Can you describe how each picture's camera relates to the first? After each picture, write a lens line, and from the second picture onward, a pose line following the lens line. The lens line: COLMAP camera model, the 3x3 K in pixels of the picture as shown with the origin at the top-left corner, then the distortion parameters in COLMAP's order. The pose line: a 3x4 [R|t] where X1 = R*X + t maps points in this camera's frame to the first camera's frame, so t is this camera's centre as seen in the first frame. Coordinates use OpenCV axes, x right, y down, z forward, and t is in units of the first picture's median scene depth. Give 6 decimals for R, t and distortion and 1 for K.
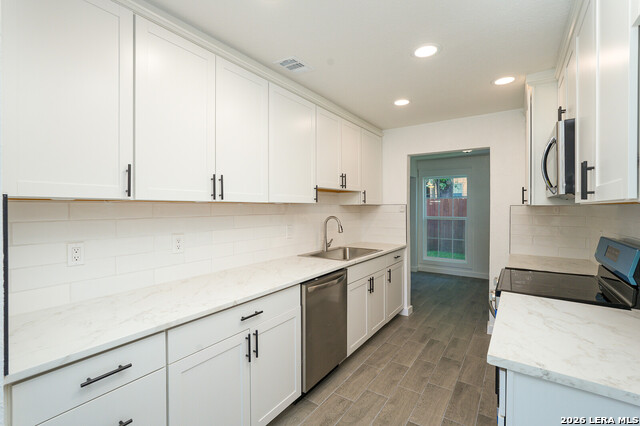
lens RADIAL K [[284.3, 0, 321.5], [0, 284.3, 208.1], [0, 0, 1]] dist [0.001379, 0.000192]
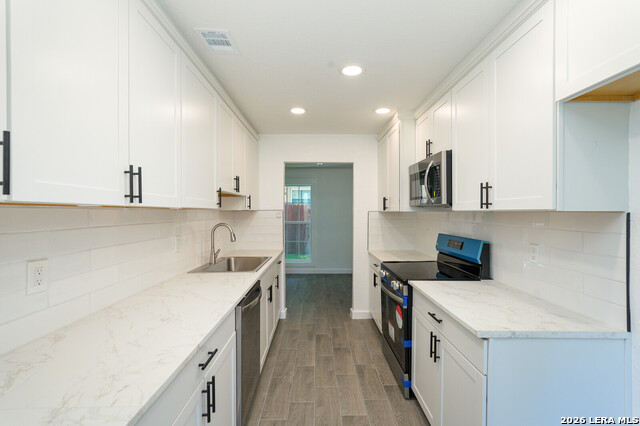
lens RADIAL K [[281.6, 0, 320.0], [0, 281.6, 213.0], [0, 0, 1]] dist [-0.001592, 0.000027]
pose [[0.820910, -0.001439, 0.571056, -0.253326], [0.001717, 0.999999, 0.000052, -0.003737], [-0.571056, 0.000938, 0.820911, 0.132618]]
